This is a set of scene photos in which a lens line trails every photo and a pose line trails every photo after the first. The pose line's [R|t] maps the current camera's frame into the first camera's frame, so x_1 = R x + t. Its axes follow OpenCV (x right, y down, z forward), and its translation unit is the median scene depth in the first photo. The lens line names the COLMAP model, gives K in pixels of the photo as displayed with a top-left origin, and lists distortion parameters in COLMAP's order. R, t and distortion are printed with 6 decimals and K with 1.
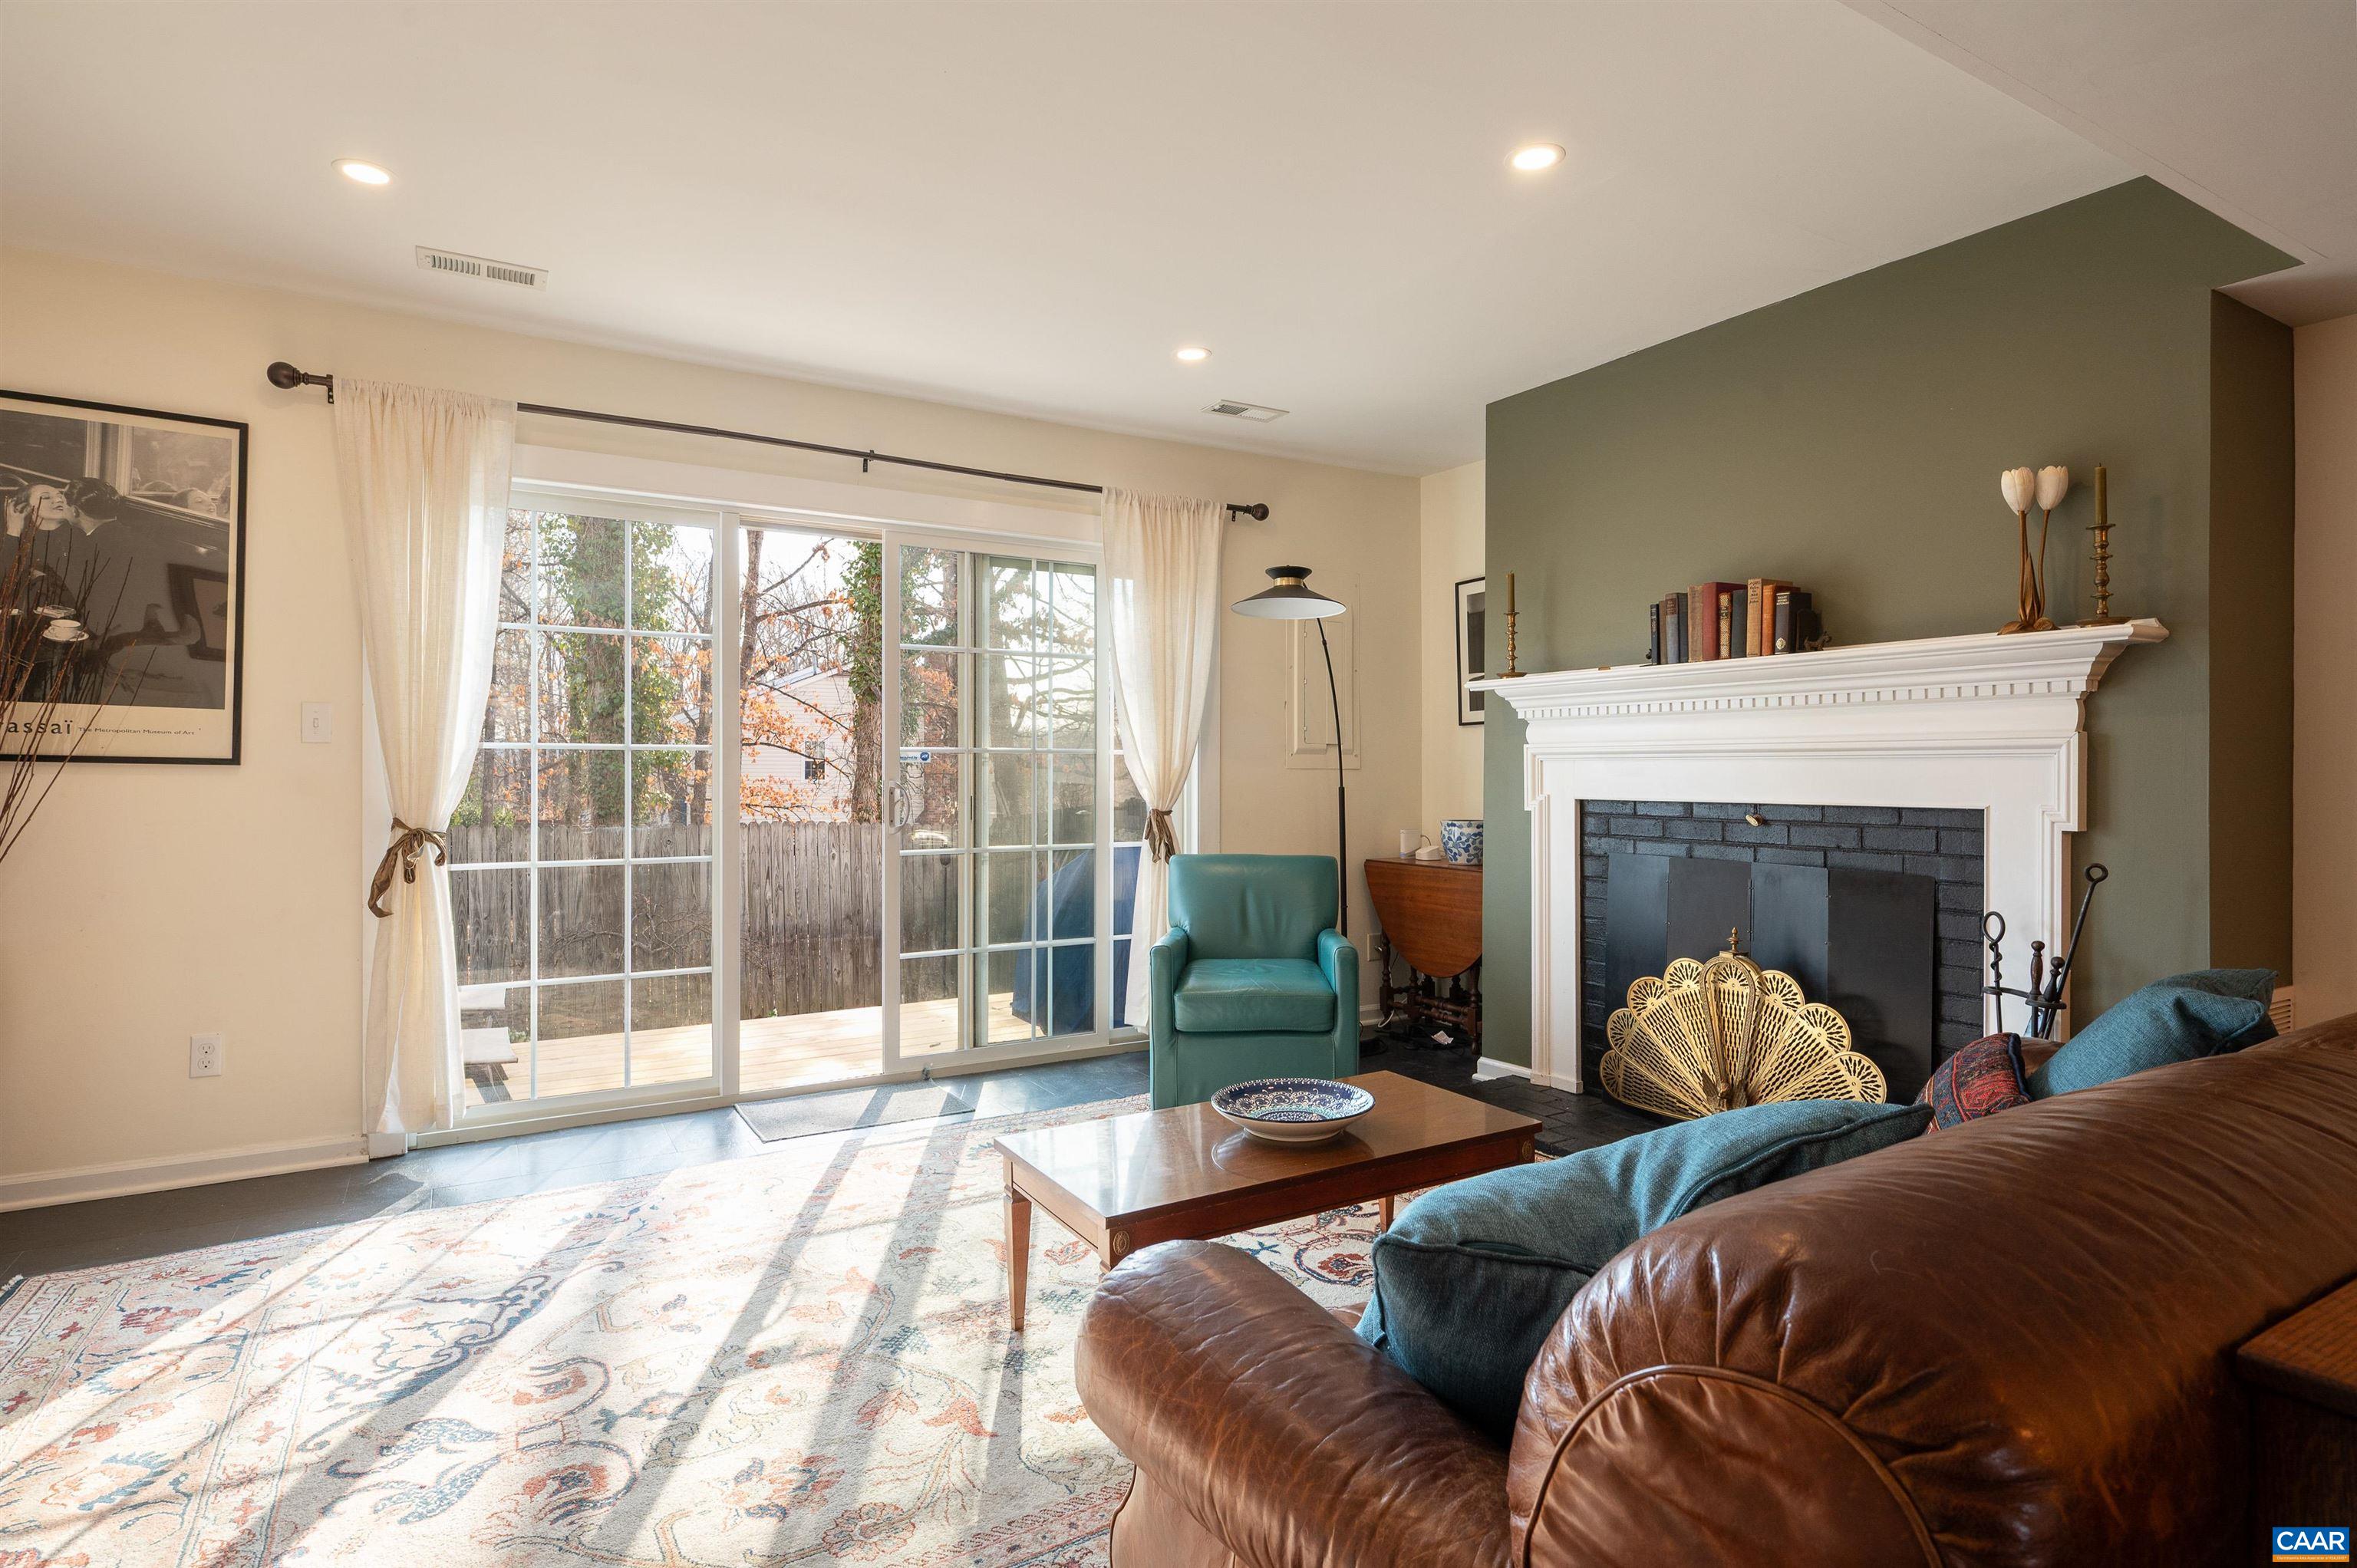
lens RADIAL K [[1197.0, 0, 1178.5], [0, 1197.0, 784.0], [0, 0, 1]] dist [-0.000280, 0.000008]
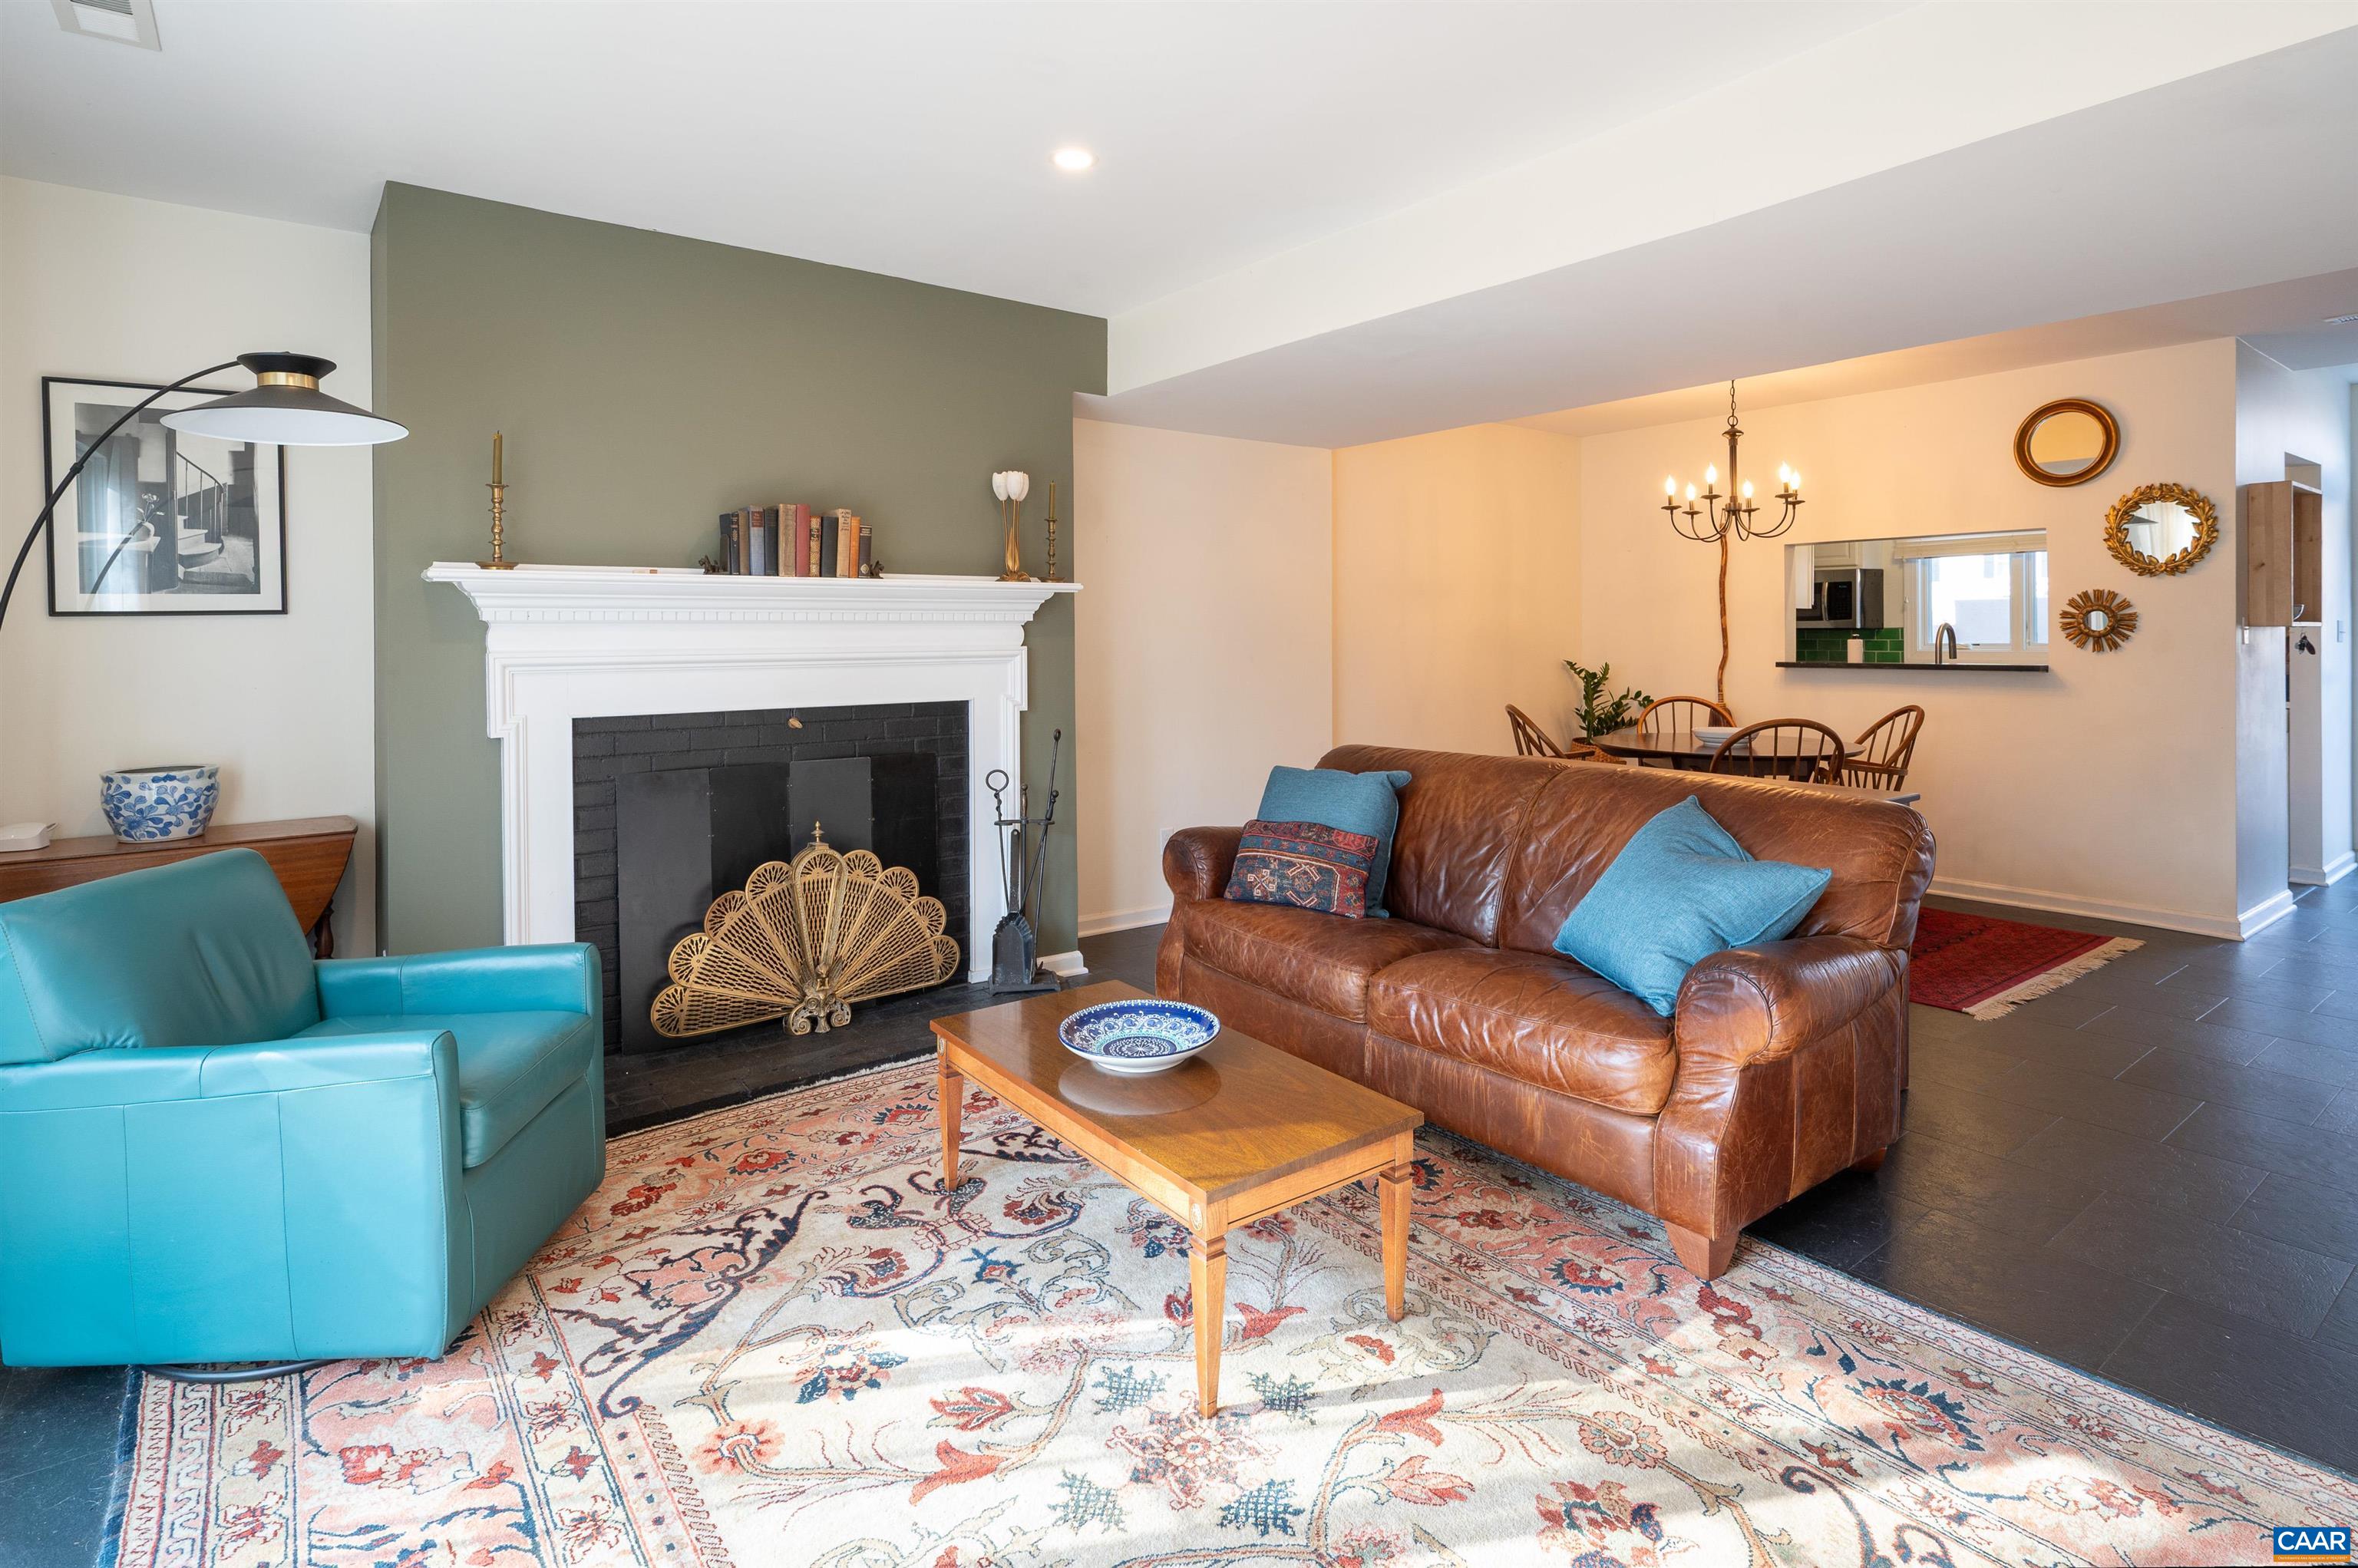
lens RADIAL K [[1194.8, 0, 1179.1], [0, 1194.8, 640.4], [0, 0, 1]] dist [-0.000113, -0.000266]
pose [[-0.116417, -0.004897, 0.993188, -0.662170], [0.018940, 0.999795, 0.007149, -0.047559], [-0.993020, 0.019644, -0.116301, 0.794172]]
